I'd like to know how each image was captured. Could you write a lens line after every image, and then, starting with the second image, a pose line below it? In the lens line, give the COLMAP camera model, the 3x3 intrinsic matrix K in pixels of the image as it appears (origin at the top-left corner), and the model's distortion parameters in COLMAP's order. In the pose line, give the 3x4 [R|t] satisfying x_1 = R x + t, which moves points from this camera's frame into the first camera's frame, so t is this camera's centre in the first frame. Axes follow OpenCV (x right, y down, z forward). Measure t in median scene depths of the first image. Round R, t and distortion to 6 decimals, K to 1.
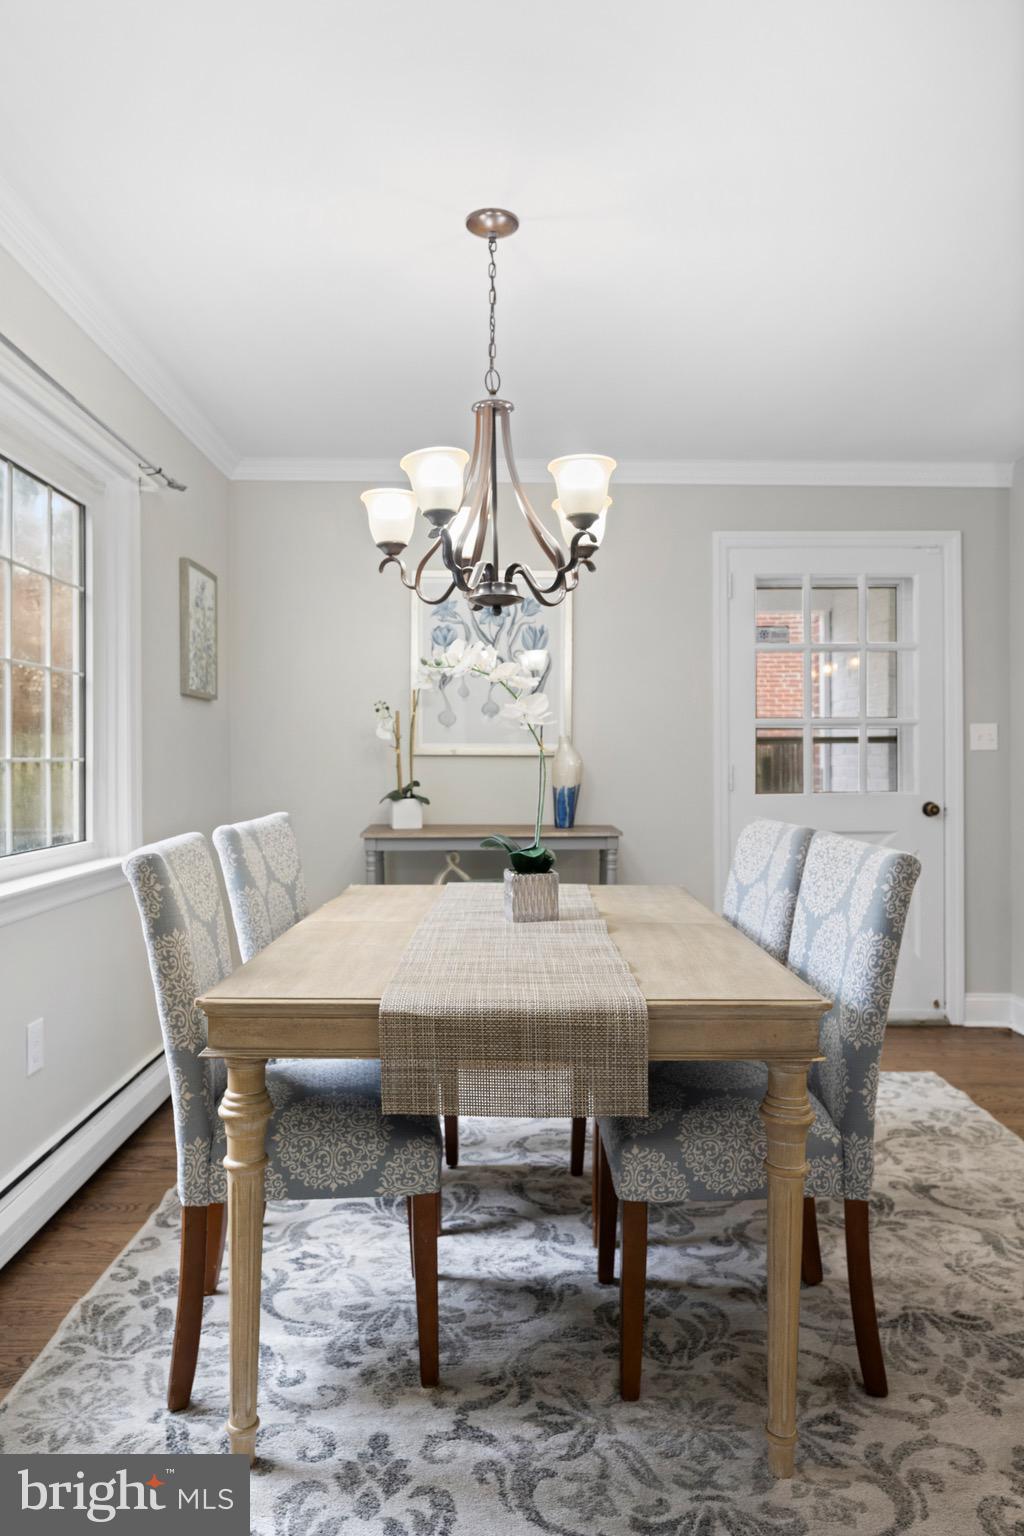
lens RADIAL K [[1030.4, 0, 505.7], [0, 1030.4, 759.2], [0, 0, 1]] dist [-0.000581, -0.001600]
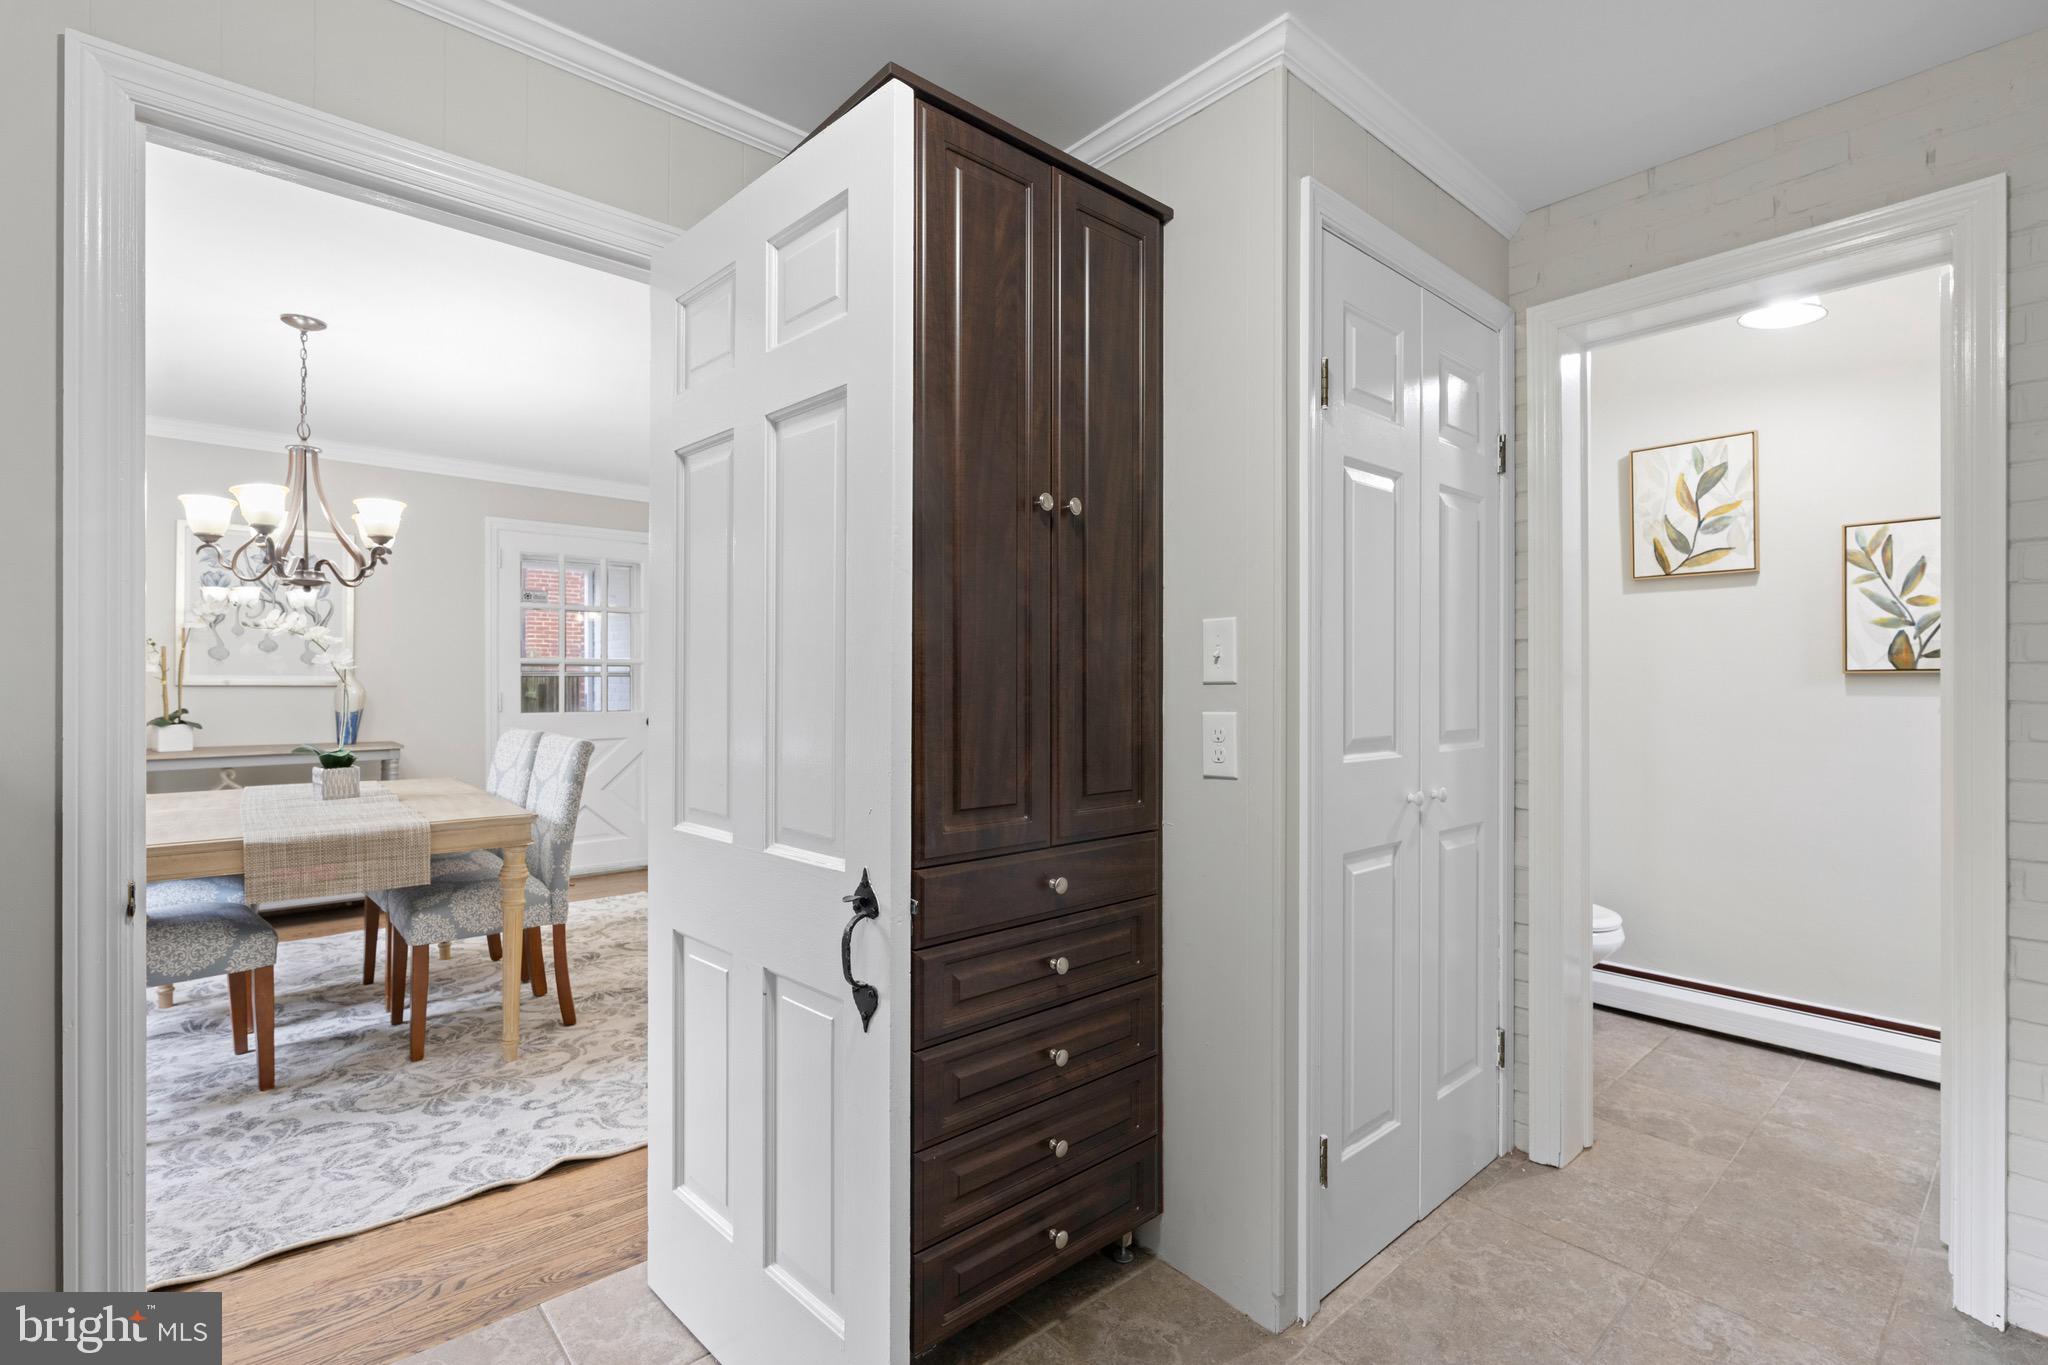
lens RADIAL K [[930.2, 0, 1025.3], [0, 930.2, 680.1], [0, 0, 1]] dist [-0.002215, 0.000941]
pose [[0.756716, 0.002641, 0.653738, -0.097930], [-0.000585, 0.999994, -0.003362, -0.012664], [-0.653743, 0.002162, 0.756714, -0.649846]]
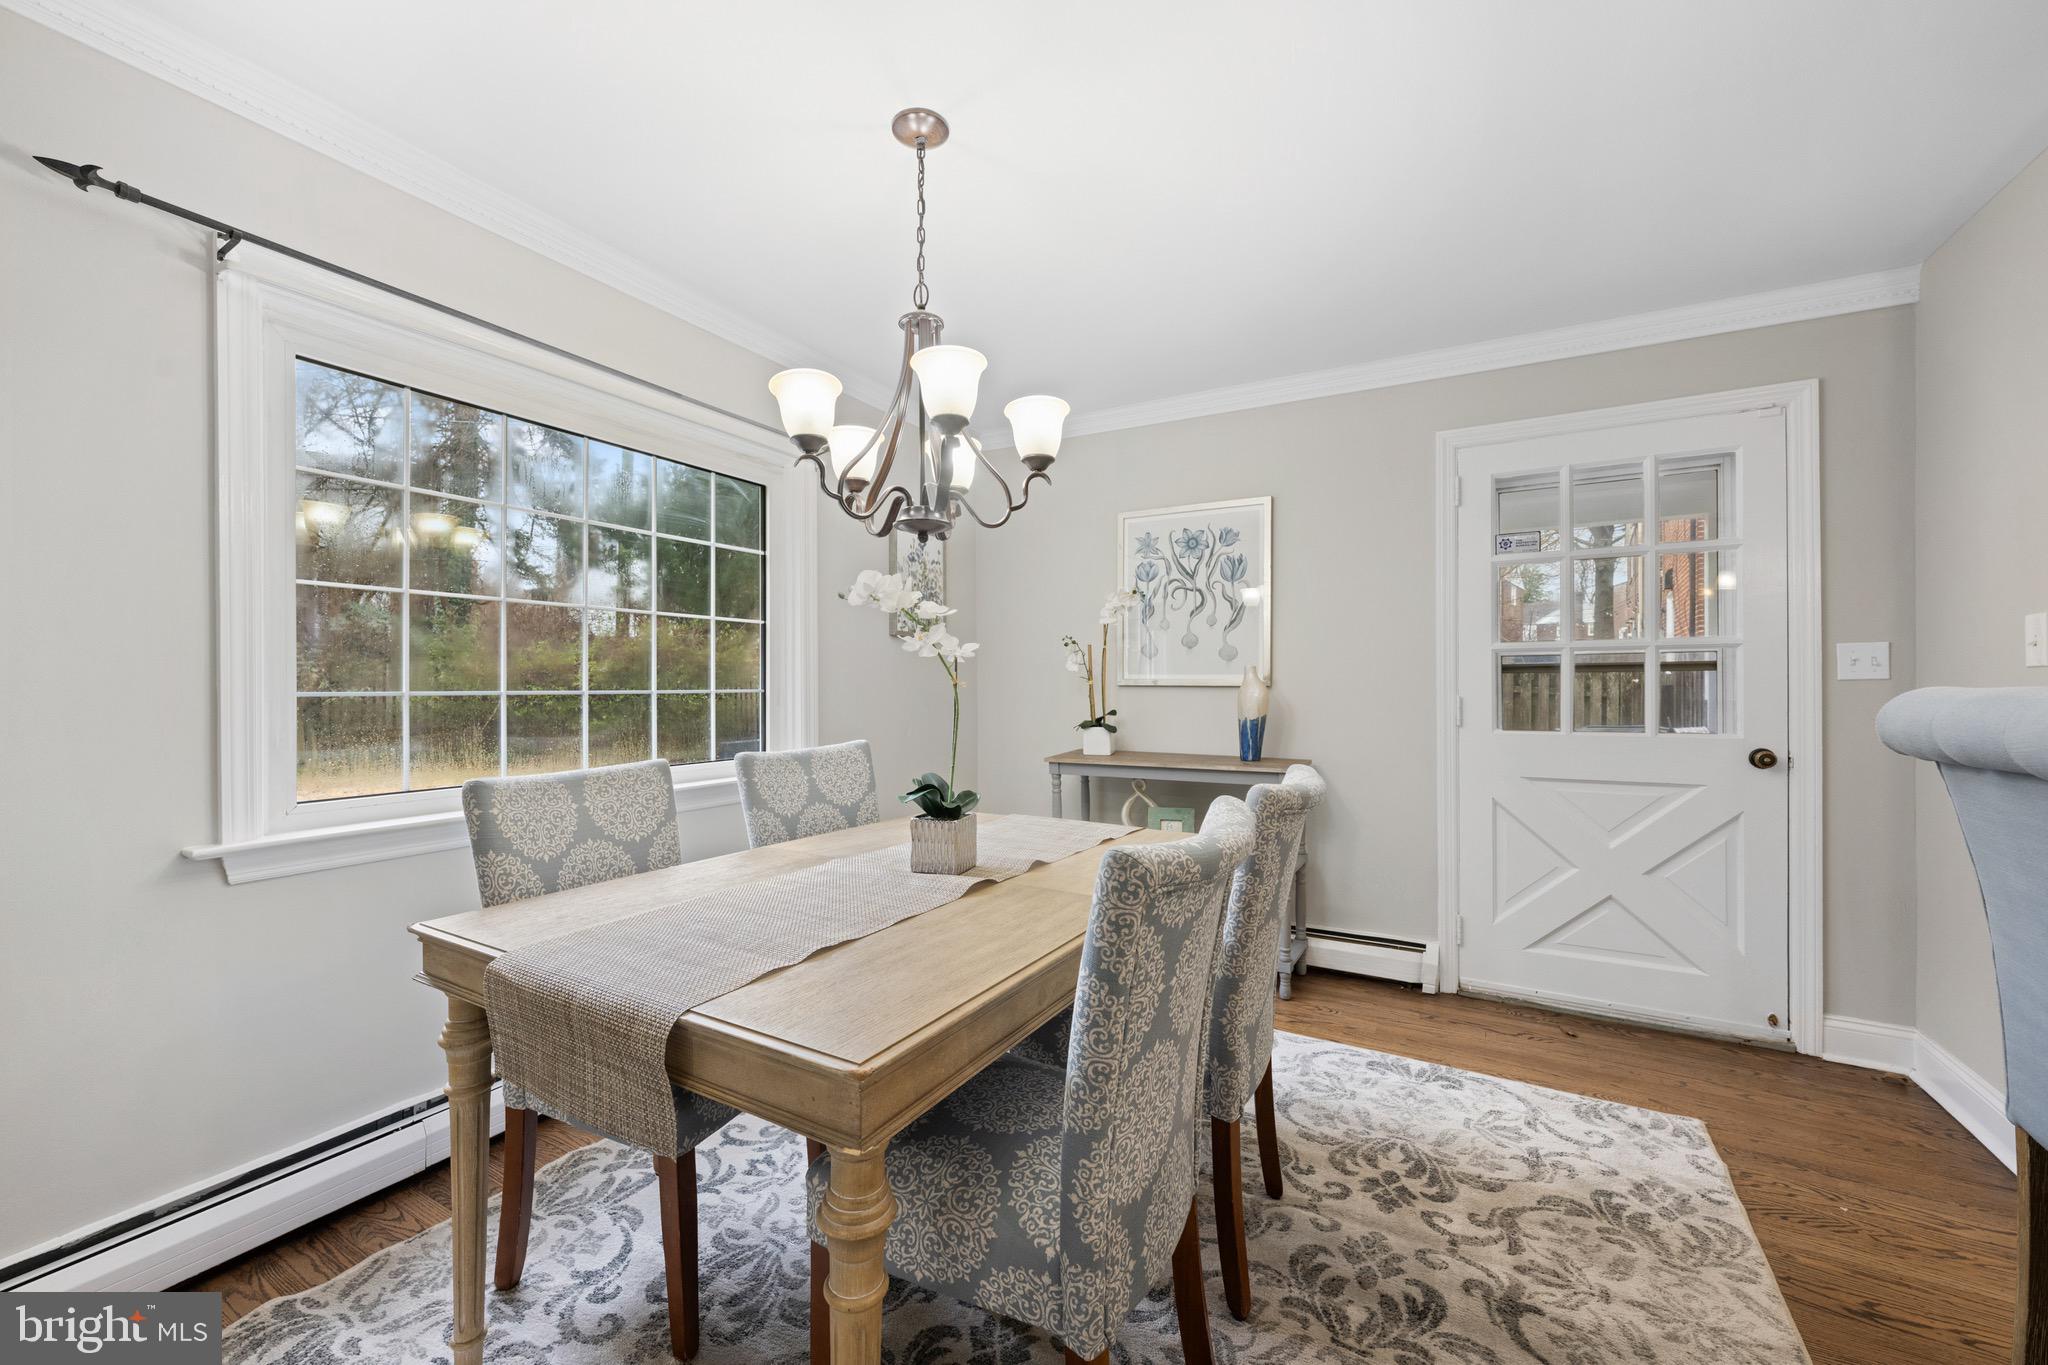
lens RADIAL K [[814.5, 0, 1011.4], [0, 814.5, 687.7], [0, 0, 1]] dist [-0.000851, 0.000176]
pose [[0.863968, 0.002096, -0.503542, 0.434413], [-0.000424, 0.999994, 0.003436, -0.008616], [0.503547, -0.002755, 0.863964, 0.390973]]
